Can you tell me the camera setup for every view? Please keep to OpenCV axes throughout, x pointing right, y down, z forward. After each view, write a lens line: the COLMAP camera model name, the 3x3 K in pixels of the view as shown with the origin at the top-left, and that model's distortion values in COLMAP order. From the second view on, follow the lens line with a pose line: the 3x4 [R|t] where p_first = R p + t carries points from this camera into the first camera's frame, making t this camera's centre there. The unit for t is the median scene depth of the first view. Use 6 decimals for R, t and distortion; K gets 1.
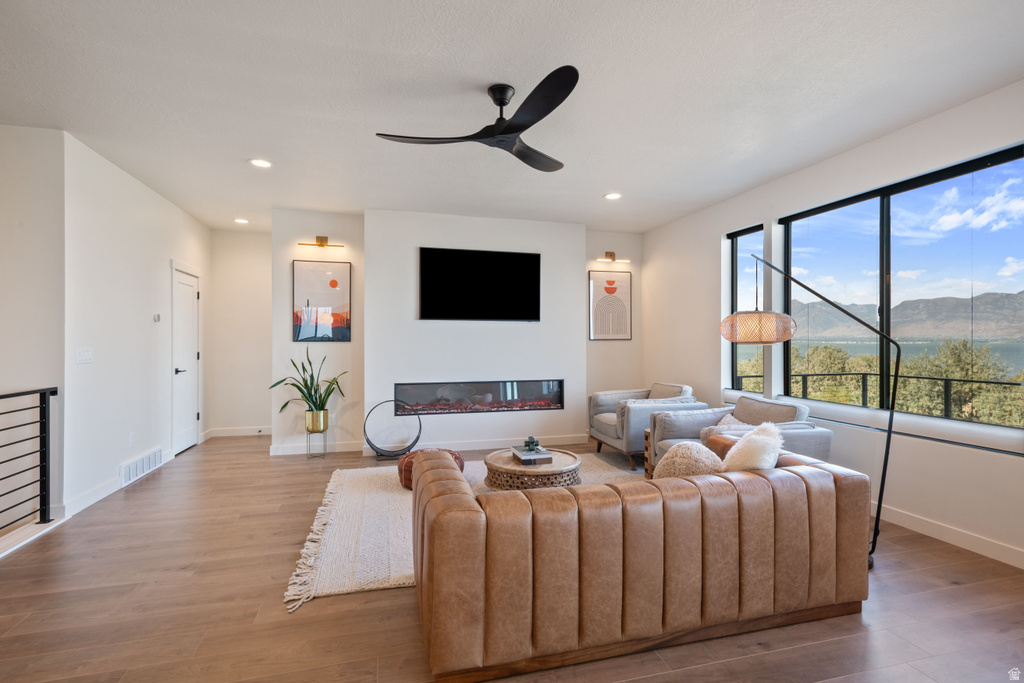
lens RADIAL K [[484.1, 0, 505.7], [0, 484.1, 342.1], [0, 0, 1]] dist [0.000757, -0.000083]
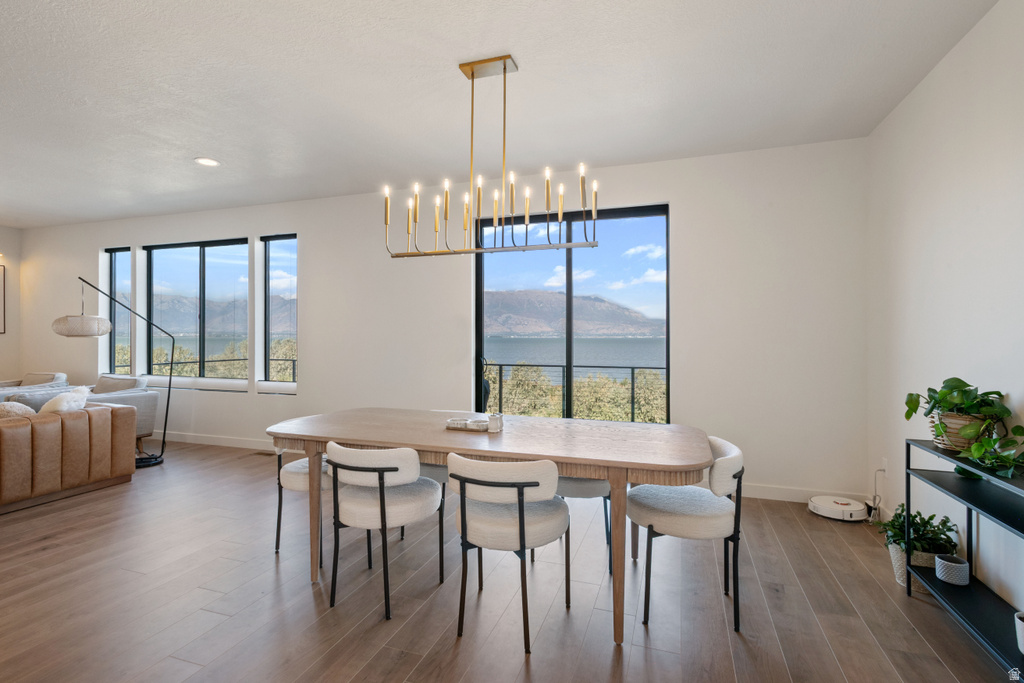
lens RADIAL K [[486.2, 0, 508.1], [0, 486.2, 334.8], [0, 0, 1]] dist [0.002732, 0.000721]
pose [[0.552169, 0.000038, 0.833732, -0.022029], [0.002052, 0.999997, -0.001405, 0.001818], [-0.833730, 0.002486, 0.552167, -0.977880]]
